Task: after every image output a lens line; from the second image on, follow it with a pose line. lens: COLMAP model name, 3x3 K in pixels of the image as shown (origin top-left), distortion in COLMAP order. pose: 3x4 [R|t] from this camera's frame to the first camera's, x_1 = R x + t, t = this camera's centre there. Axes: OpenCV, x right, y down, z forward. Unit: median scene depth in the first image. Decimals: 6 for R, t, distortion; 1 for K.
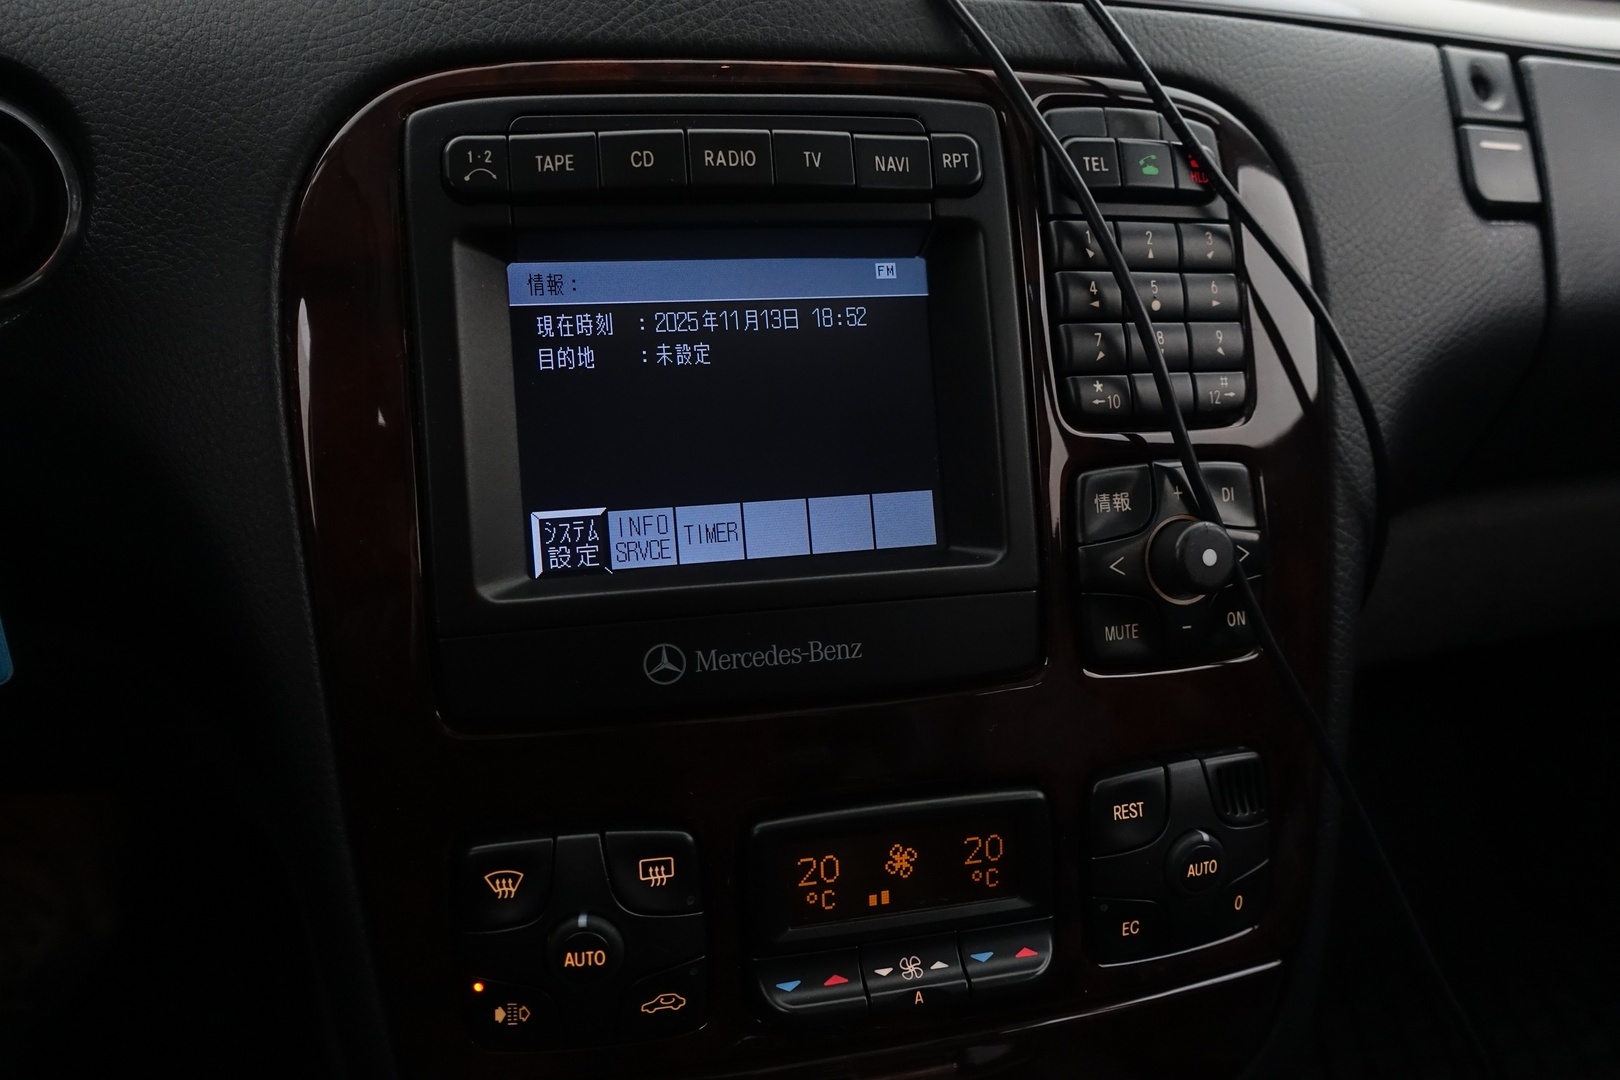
lens RADIAL K [[1126.8, 0, 818.3], [0, 1126.8, 537.2], [0, 0, 1]] dist [-0.008674, 0.018521]
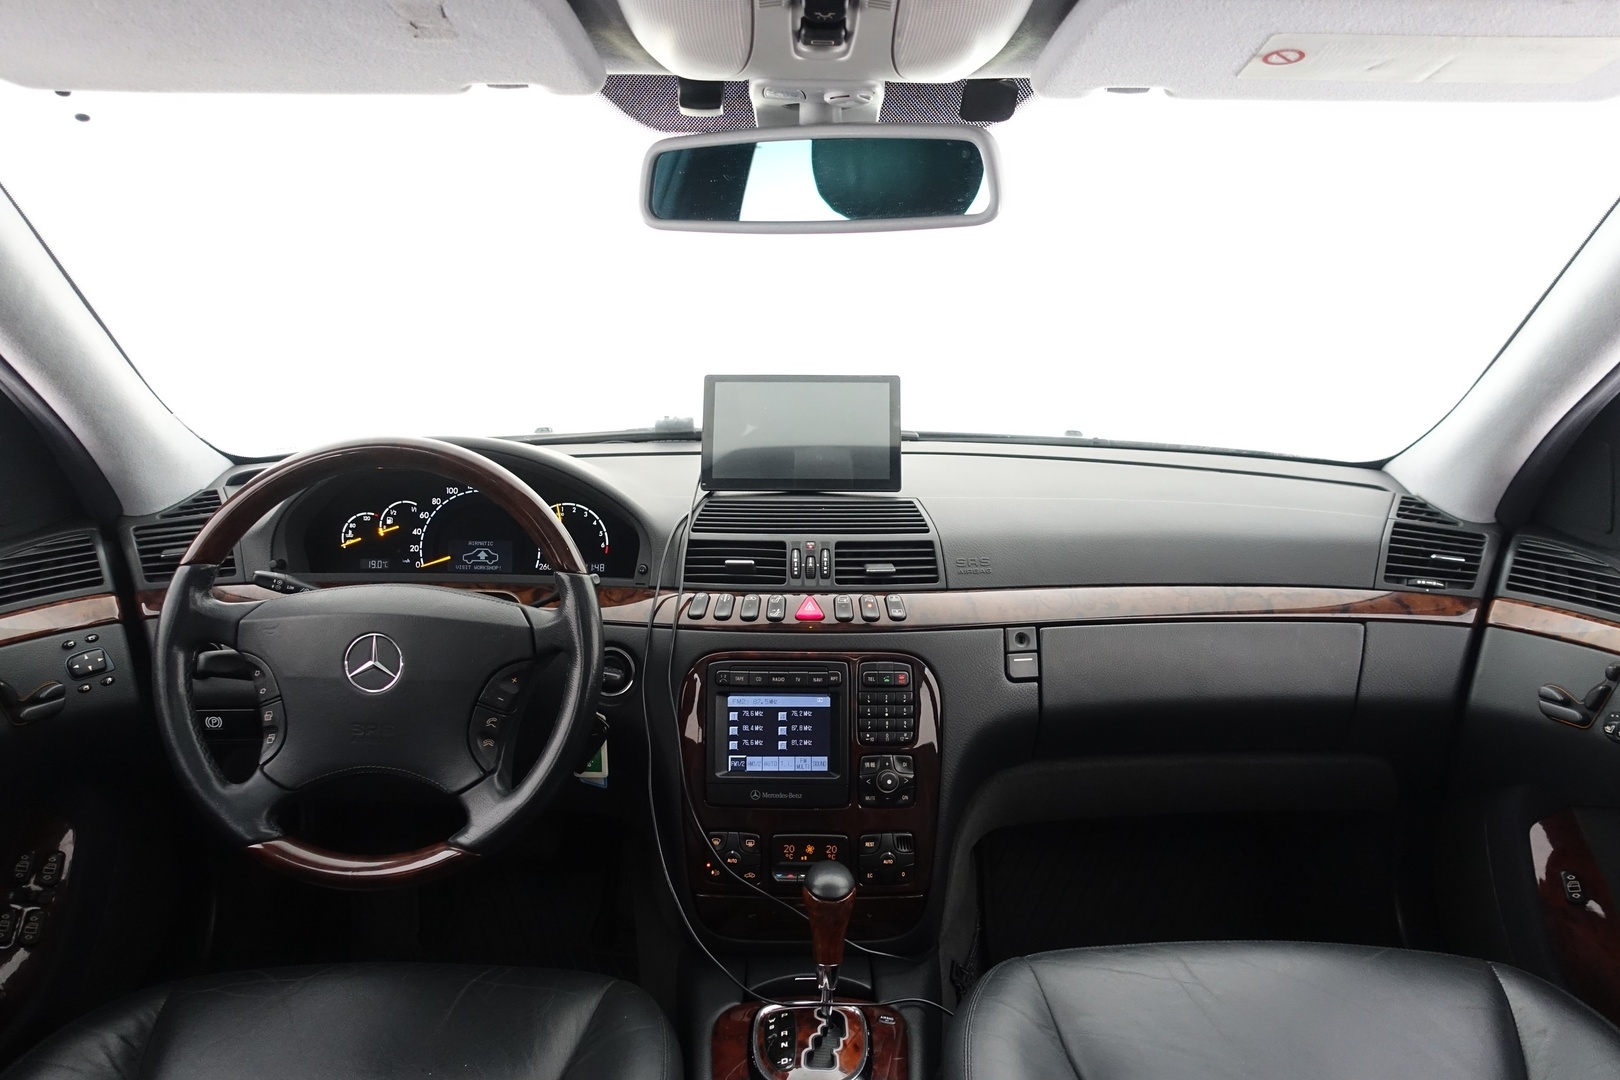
lens RADIAL K [[1126.8, 0, 808.5], [0, 1126.8, 541.5], [0, 0, 1]] dist [-0.008674, 0.018521]
pose [[0.972525, 0.053178, -0.226645, 0.913284], [-0.071928, 0.994564, -0.075287, -0.501504], [0.221409, 0.089521, 0.971063, -2.990294]]
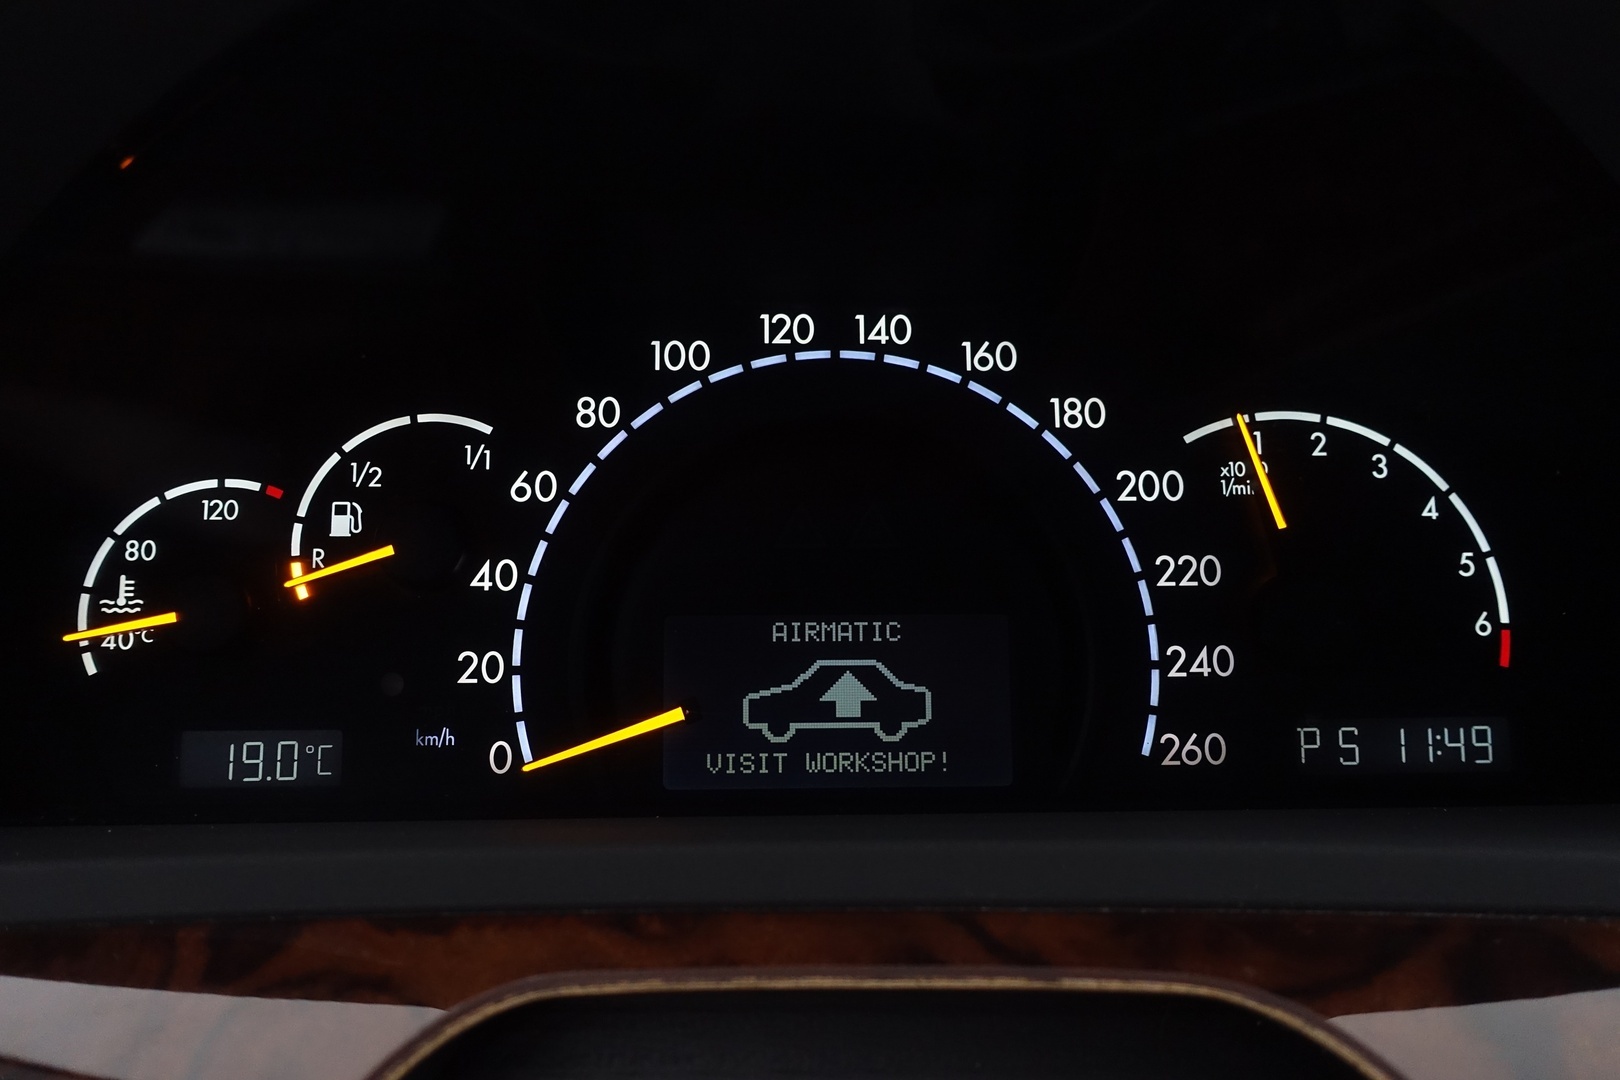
lens RADIAL K [[1126.8, 0, 817.1], [0, 1126.8, 535.0], [0, 0, 1]] dist [-0.008674, 0.018521]
pose [[0.980805, 0.013623, -0.194515, -1.292685], [-0.045917, 0.985640, -0.162497, -0.676981], [0.189508, 0.168309, 0.967346, 0.350953]]
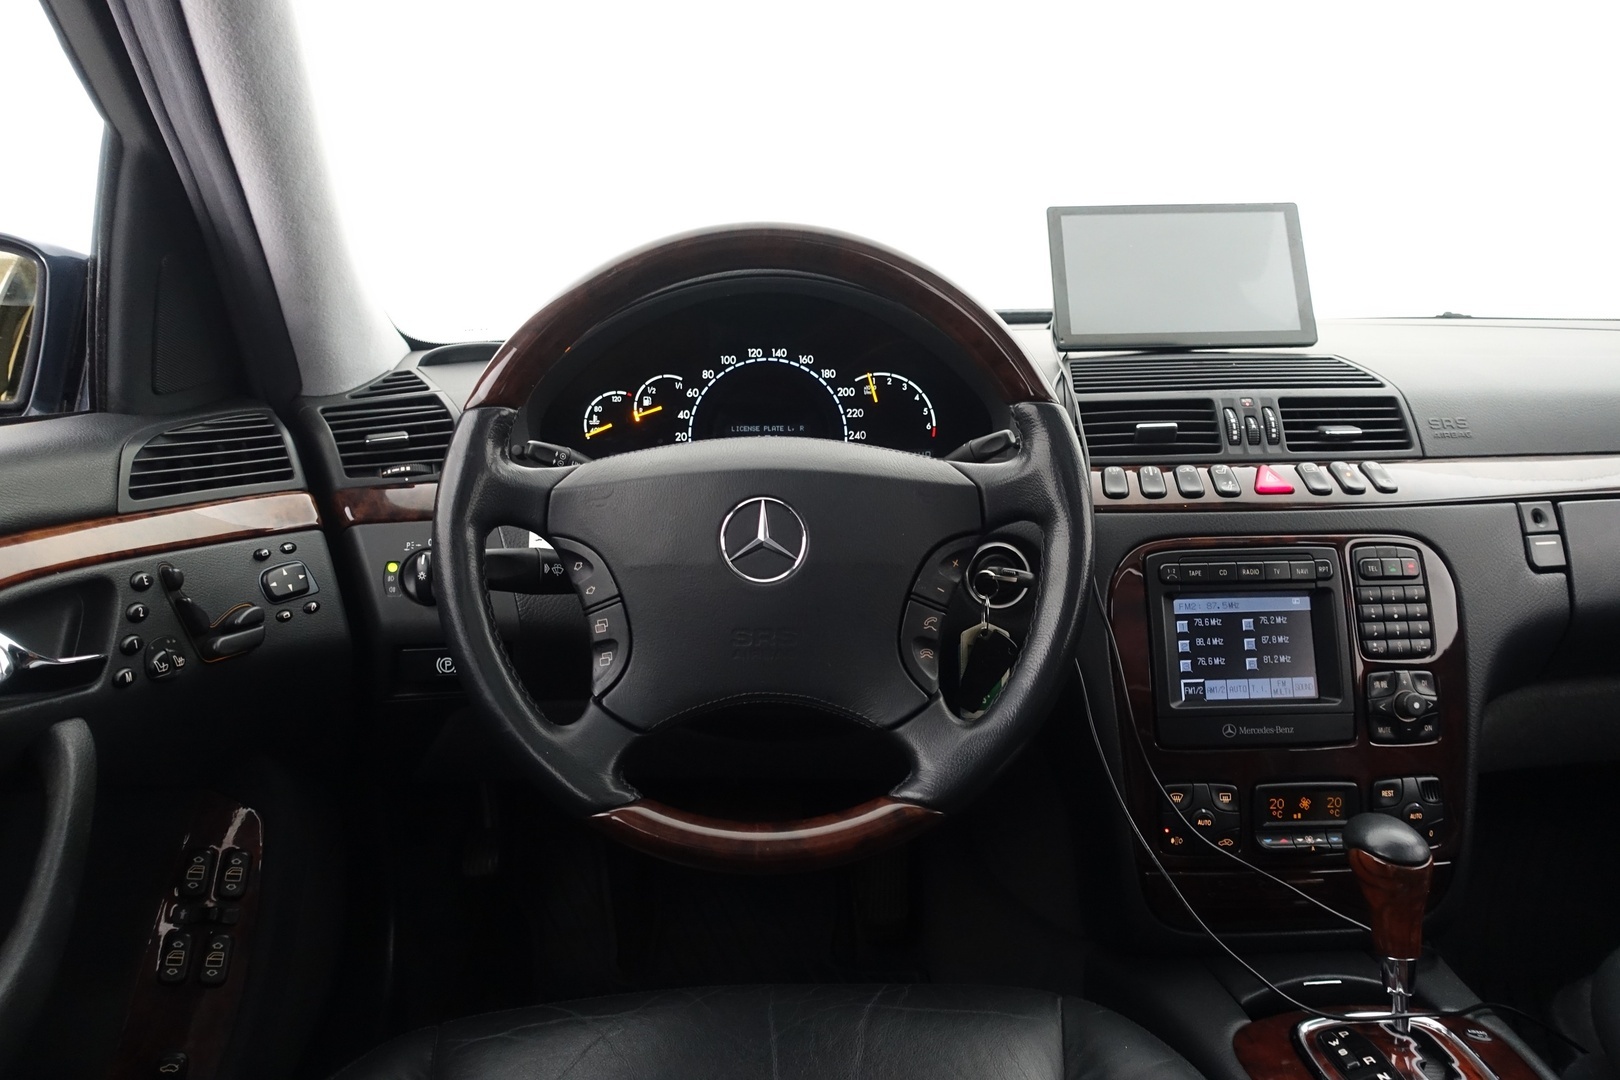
lens RADIAL K [[1126.8, 0, 803.5], [0, 1126.8, 539.9], [0, 0, 1]] dist [-0.008674, 0.018521]
pose [[0.981114, 0.020285, -0.192364, -0.652269], [-0.040364, 0.994063, -0.101044, -0.048289], [0.189172, 0.106901, 0.976108, -2.171069]]
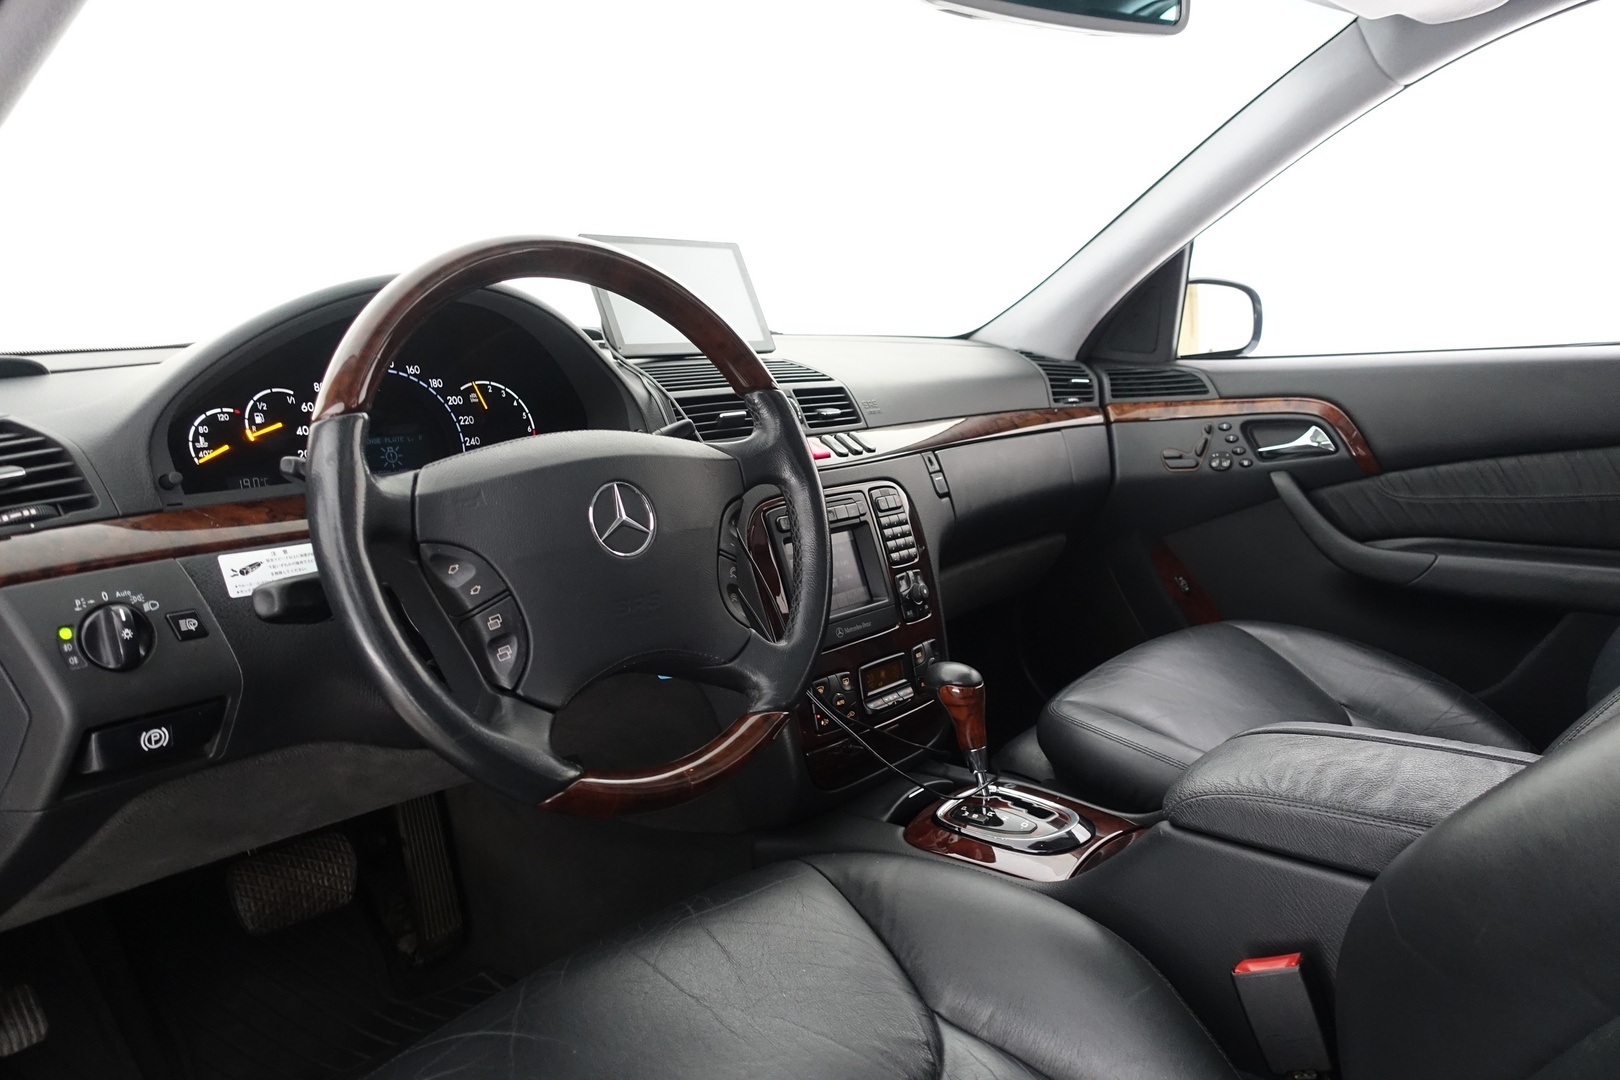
lens RADIAL K [[1126.8, 0, 817.9], [0, 1126.8, 547.5], [0, 0, 1]] dist [-0.008674, 0.018521]
pose [[0.813719, -0.122255, 0.568257, -2.378549], [0.187437, 0.980596, -0.057436, 0.023893], [-0.550208, 0.153249, 0.820844, -2.306556]]
